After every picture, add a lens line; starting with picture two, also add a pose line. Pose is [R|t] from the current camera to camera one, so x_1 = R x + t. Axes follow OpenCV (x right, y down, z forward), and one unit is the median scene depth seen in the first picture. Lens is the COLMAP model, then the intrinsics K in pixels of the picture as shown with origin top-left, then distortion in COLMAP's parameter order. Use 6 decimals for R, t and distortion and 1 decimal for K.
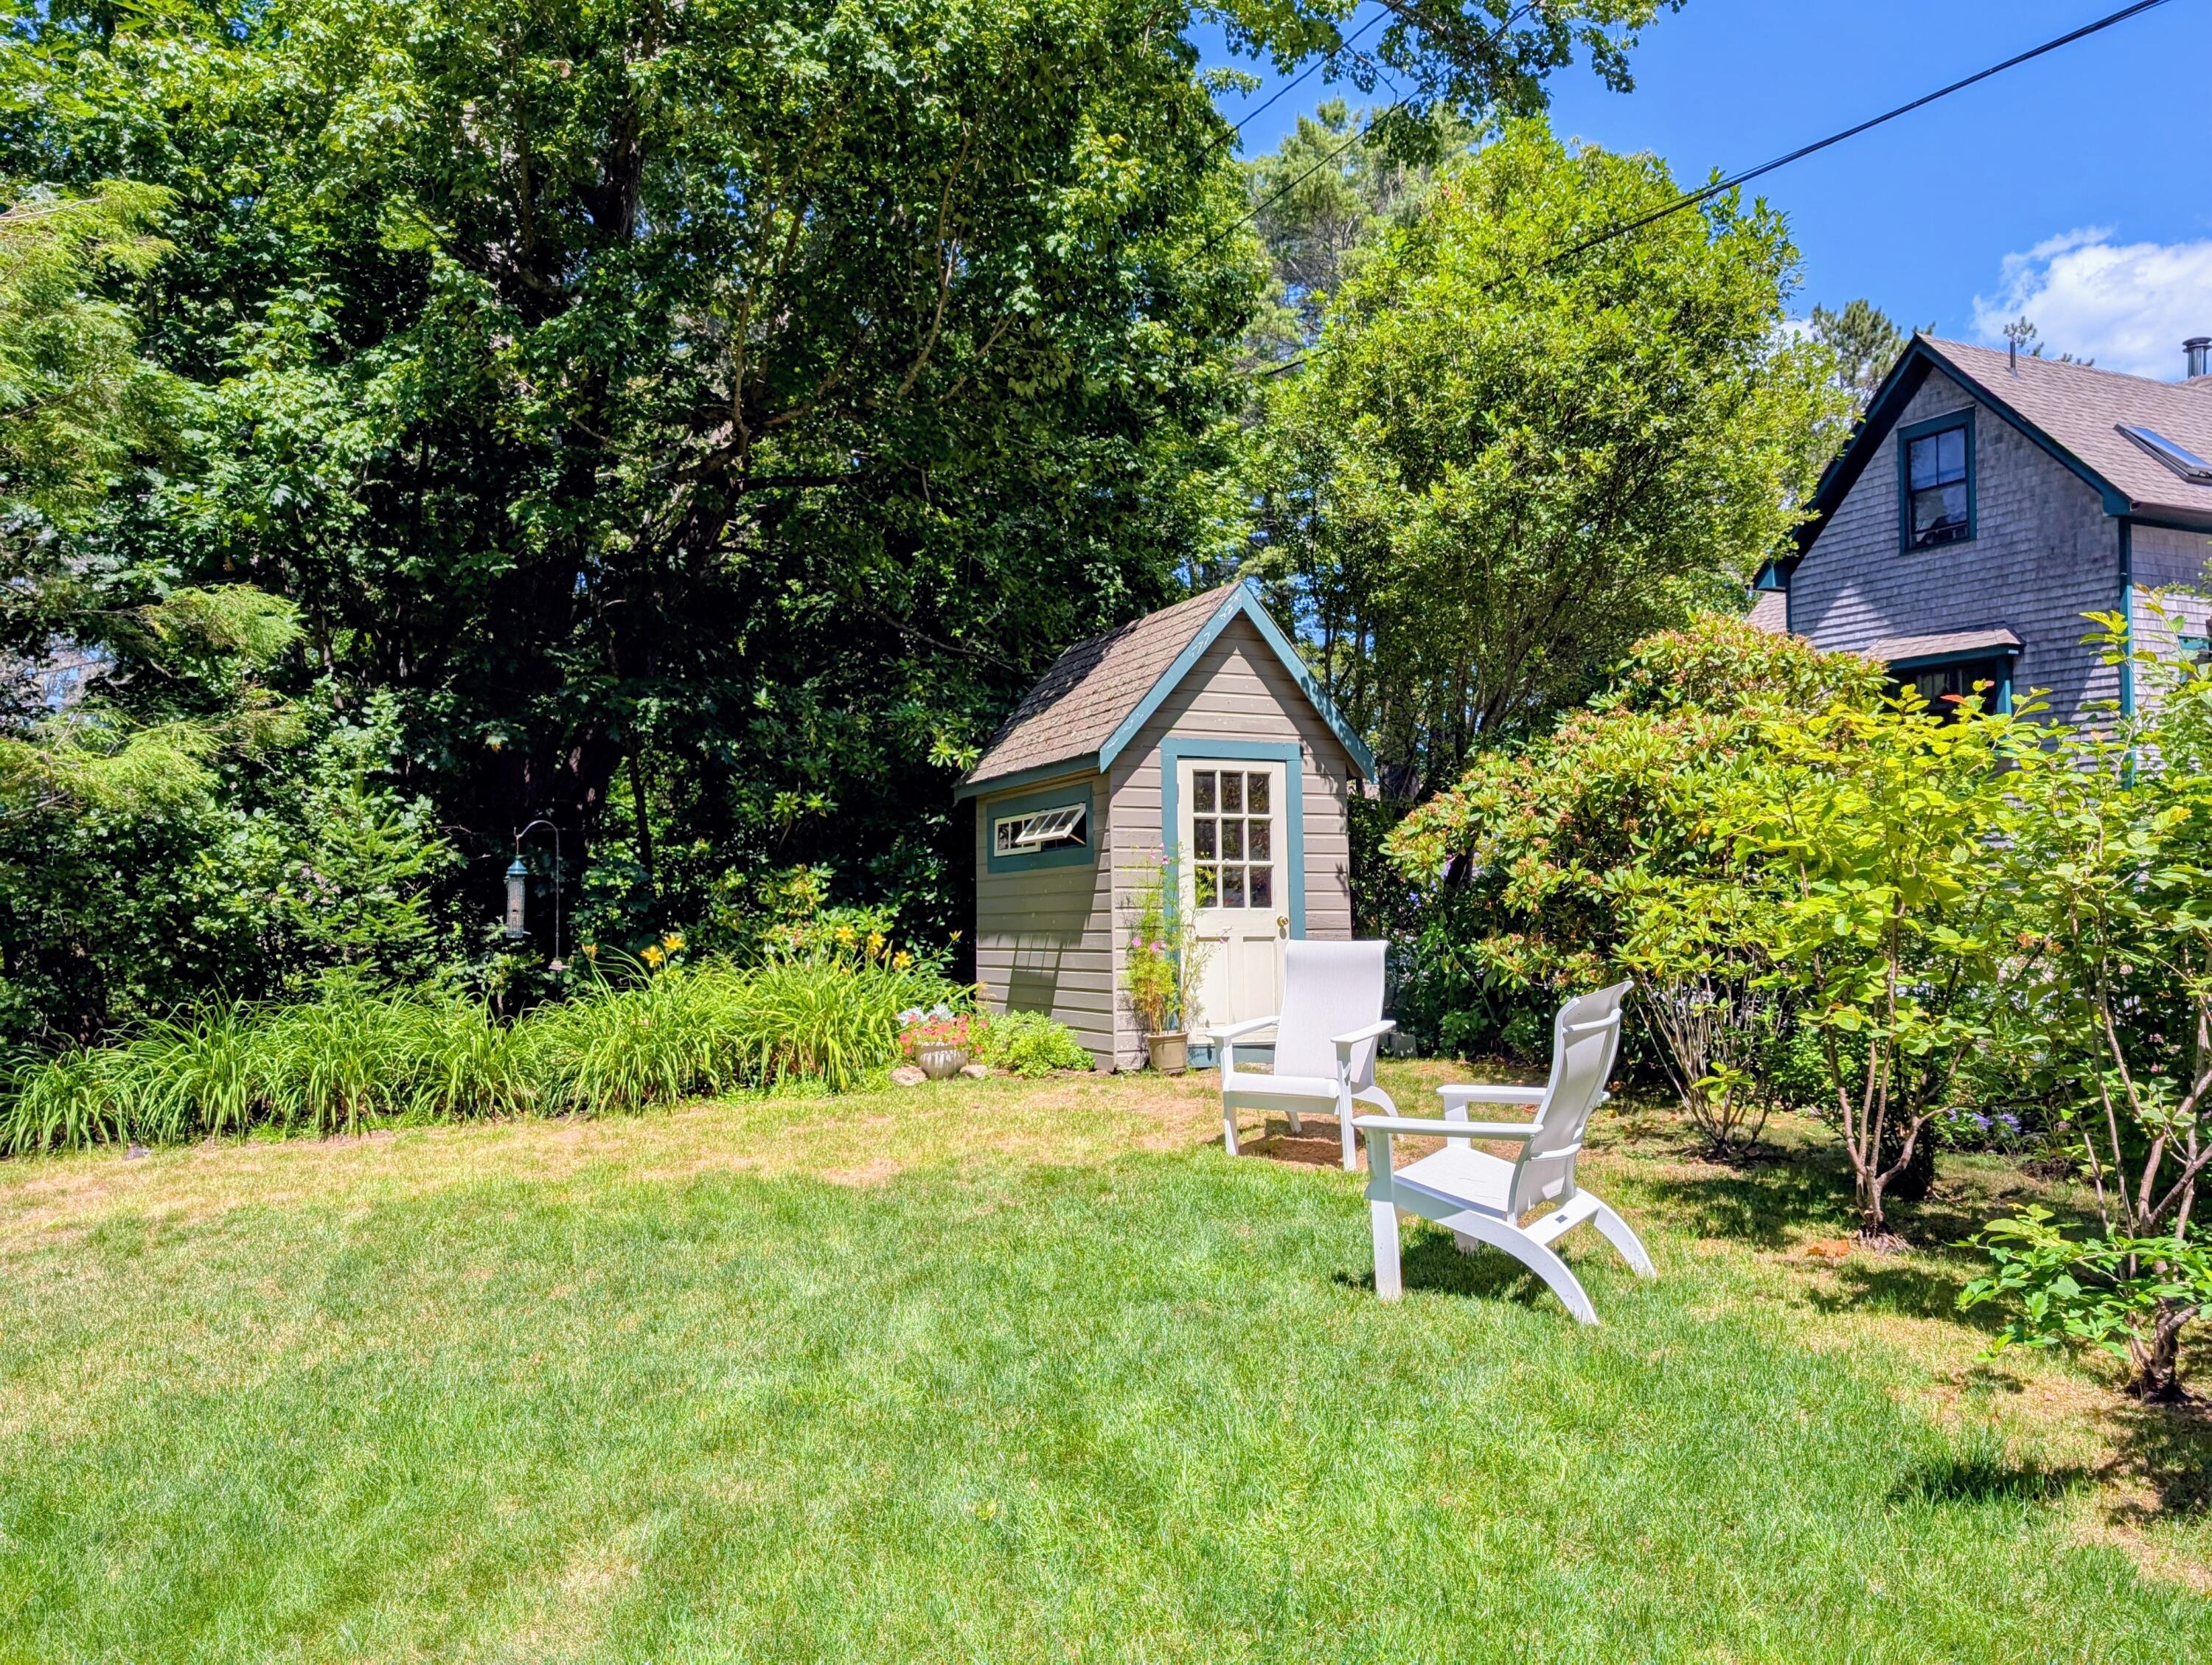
lens RADIAL K [[1562.7, 0, 1106.0], [0, 1562.7, 832.5], [0, 0, 1]] dist [0.002933, -0.001148]
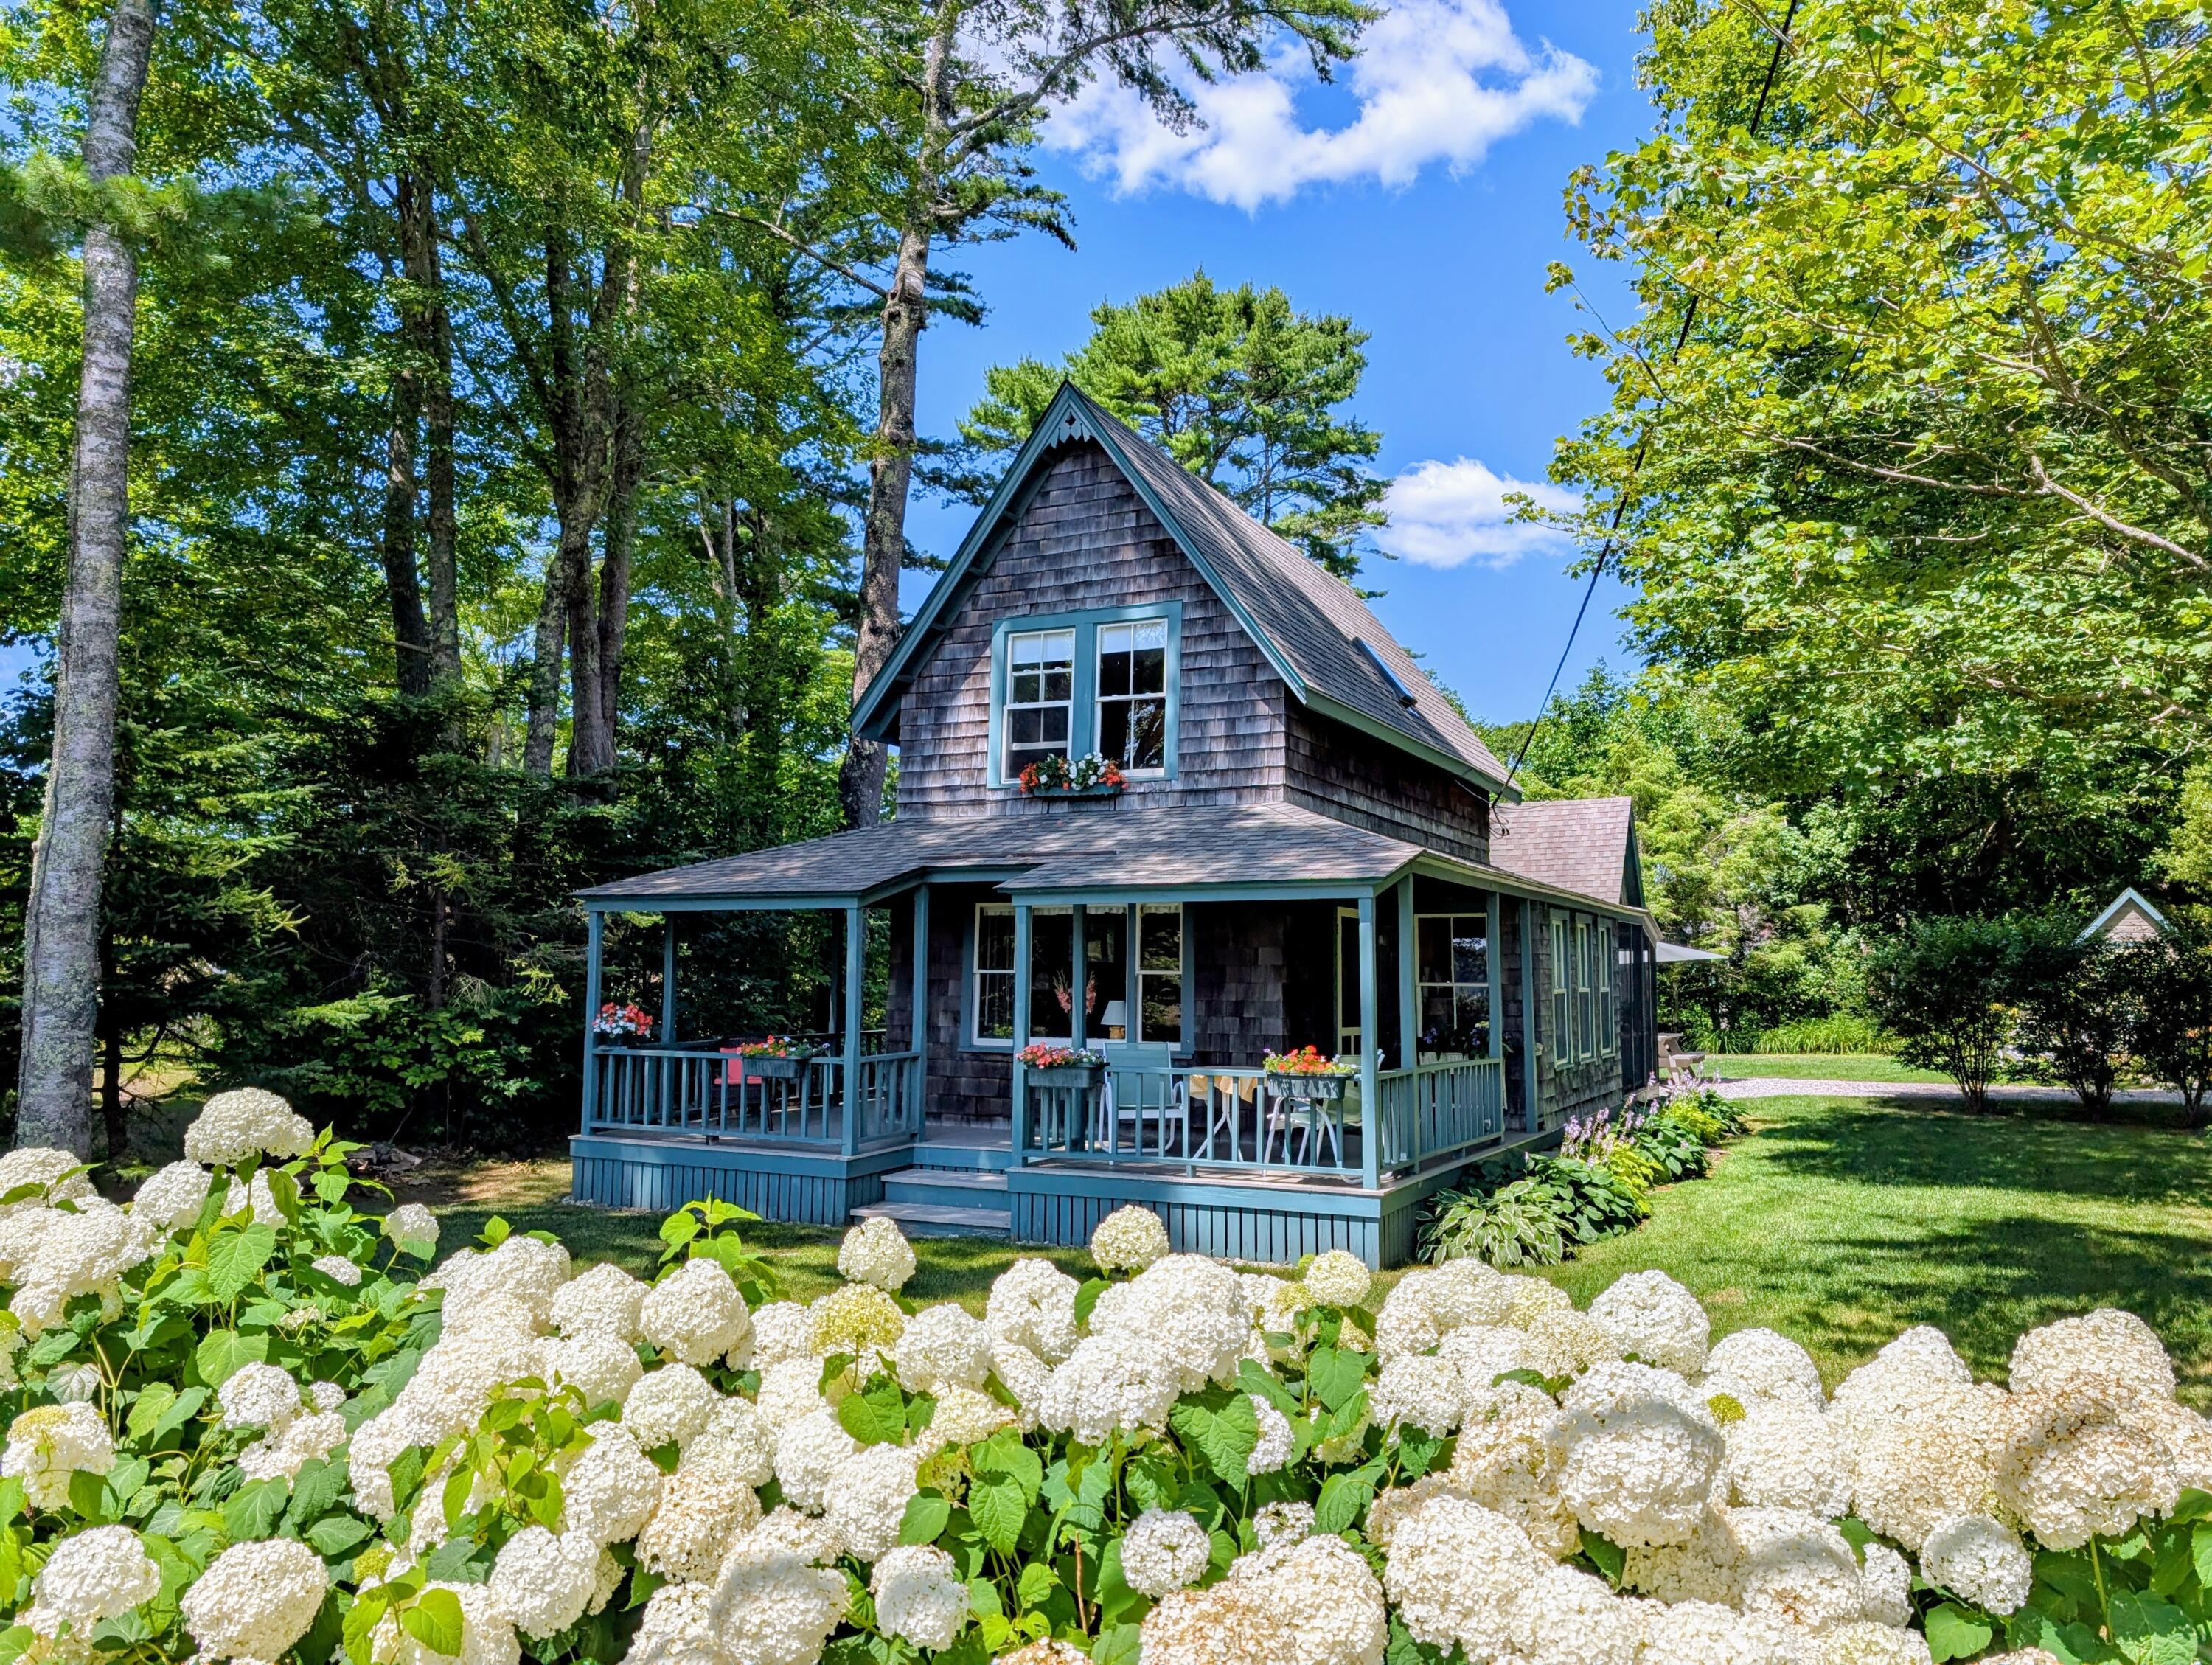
lens RADIAL K [[1562.7, 0, 1106.0], [0, 1562.7, 832.5], [0, 0, 1]] dist [0.002933, -0.001148]
pose [[0.559128, -0.068837, -0.826219, 1.498280], [0.022479, 0.997440, -0.067890, -0.110306], [0.828777, 0.019386, 0.559244, -2.309843]]
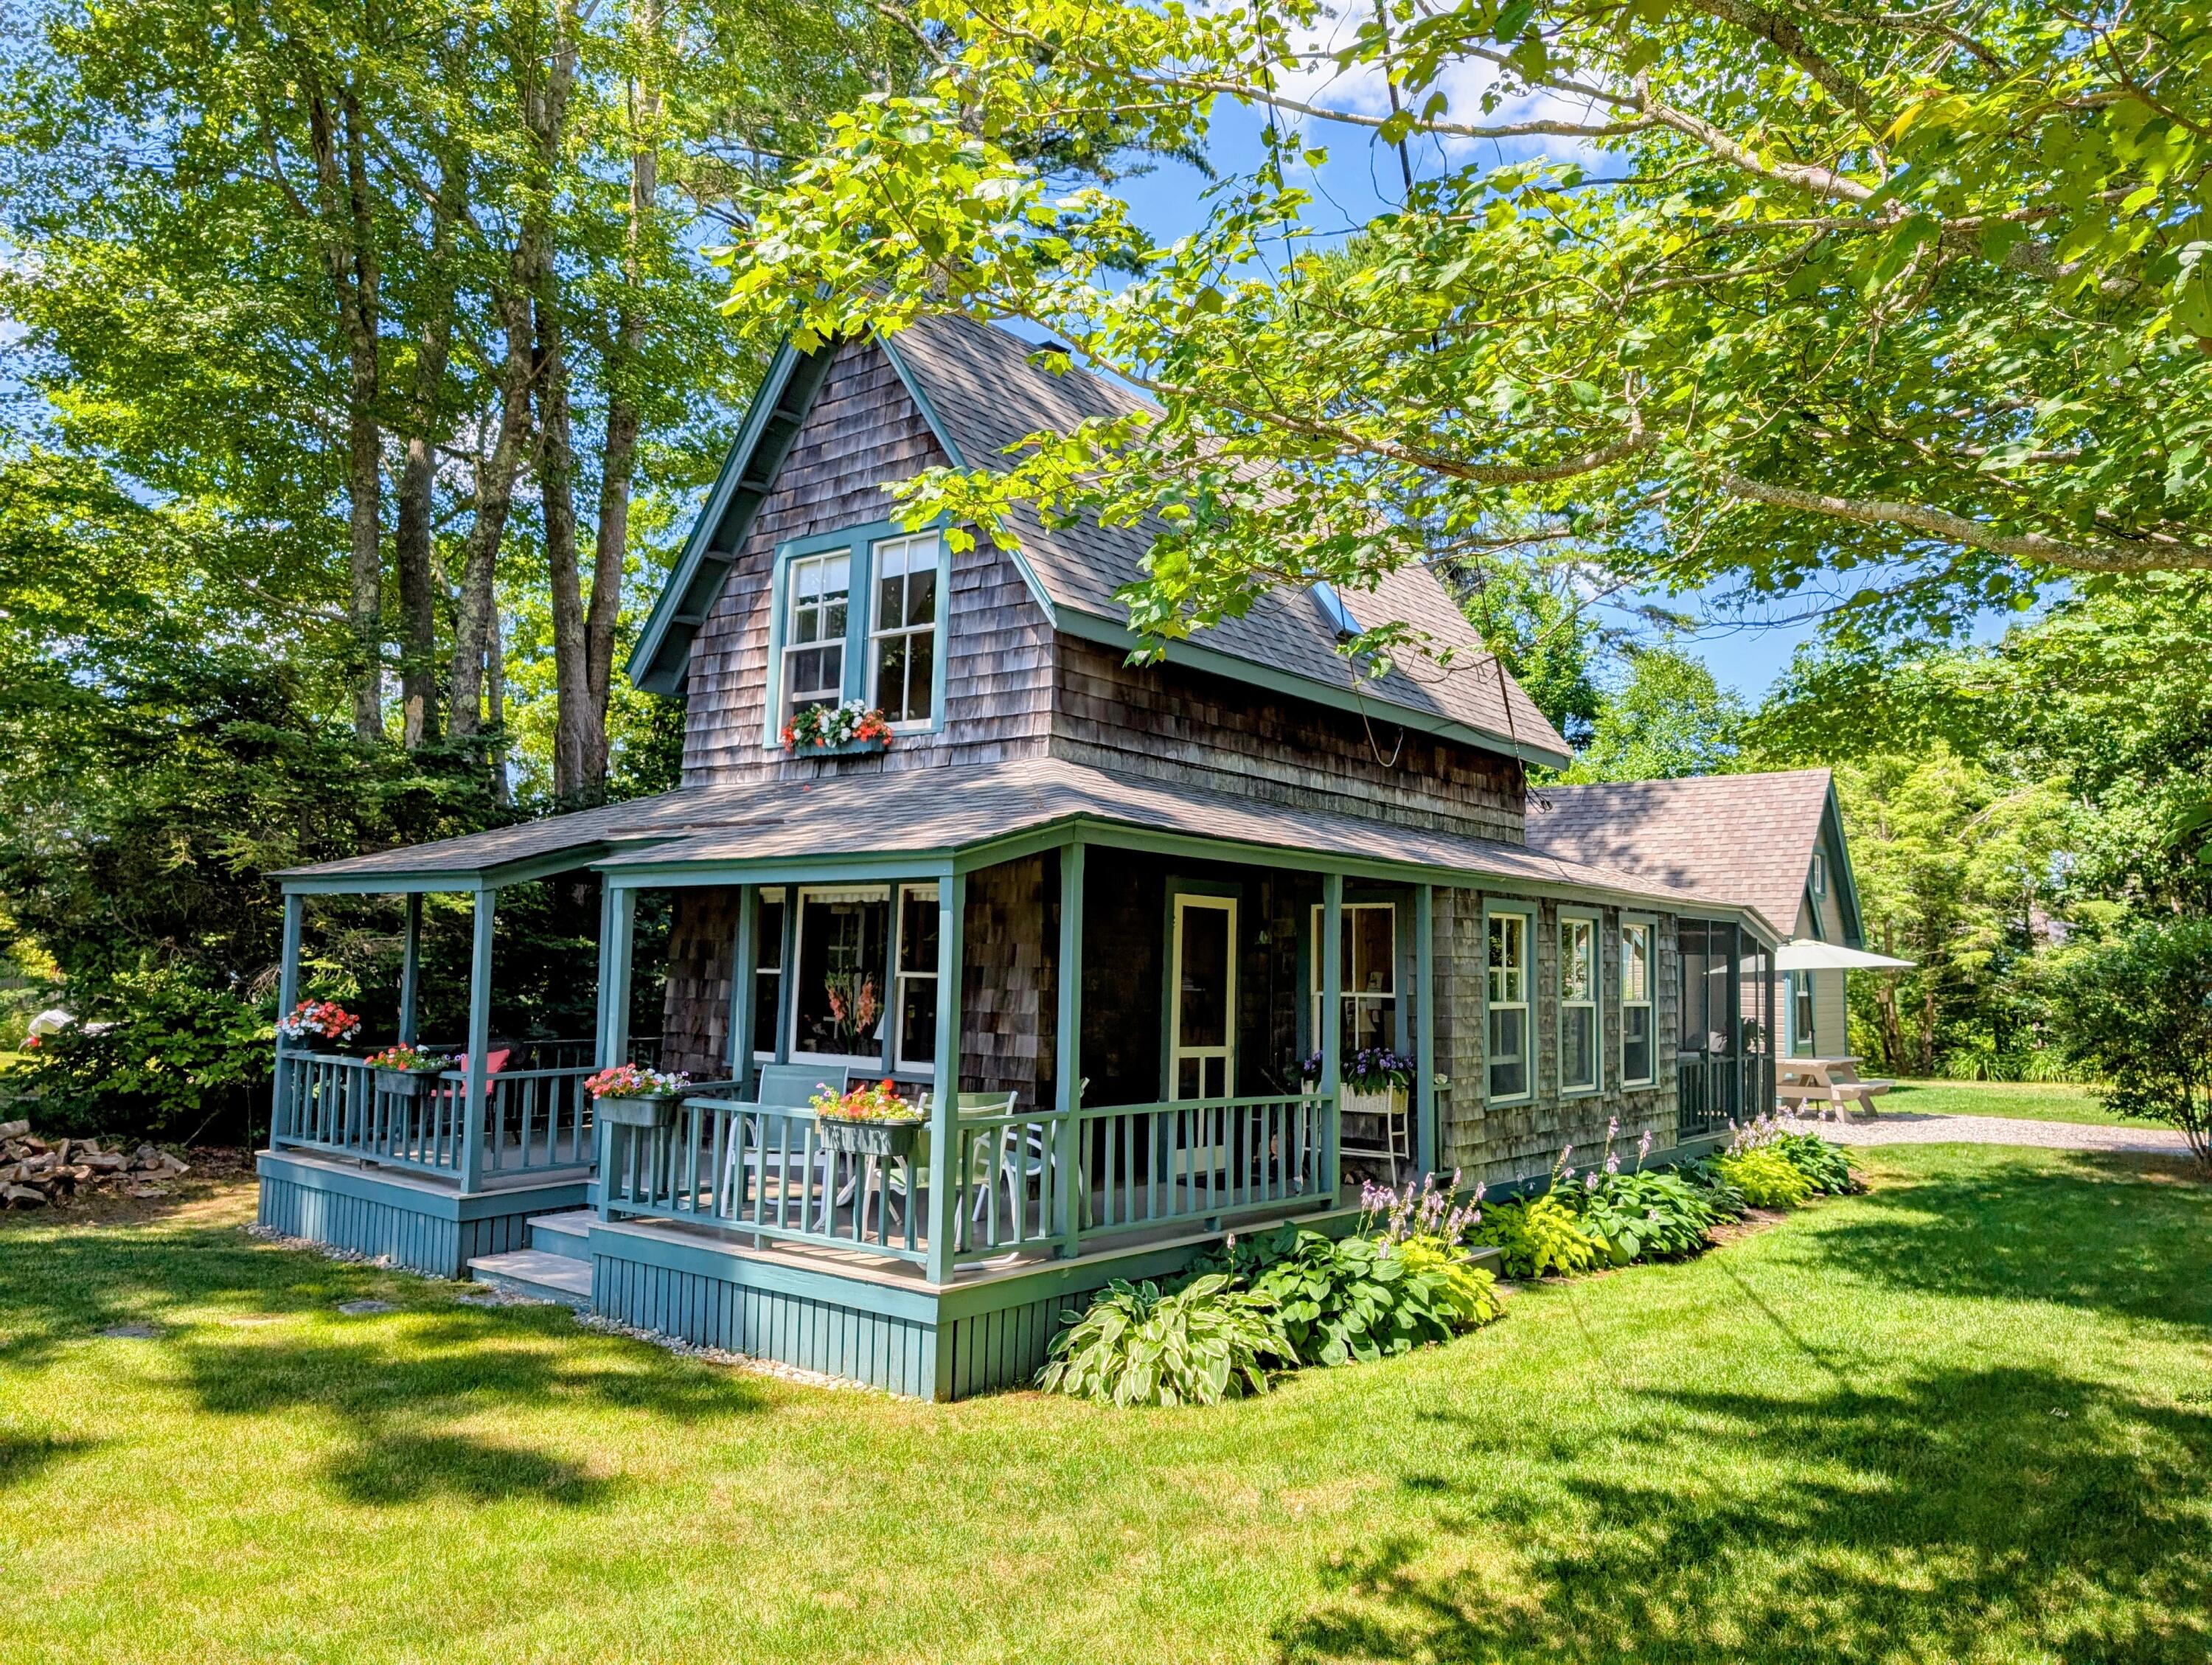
lens RADIAL K [[1580.5, 0, 1106.8], [0, 1580.5, 872.5], [0, 0, 1]] dist [0.019301, -0.001287]
pose [[0.381872, -0.042537, -0.923236, 1.458842], [0.011052, 0.999079, -0.041460, -0.103912], [0.924149, 0.005629, 0.381991, -1.813669]]
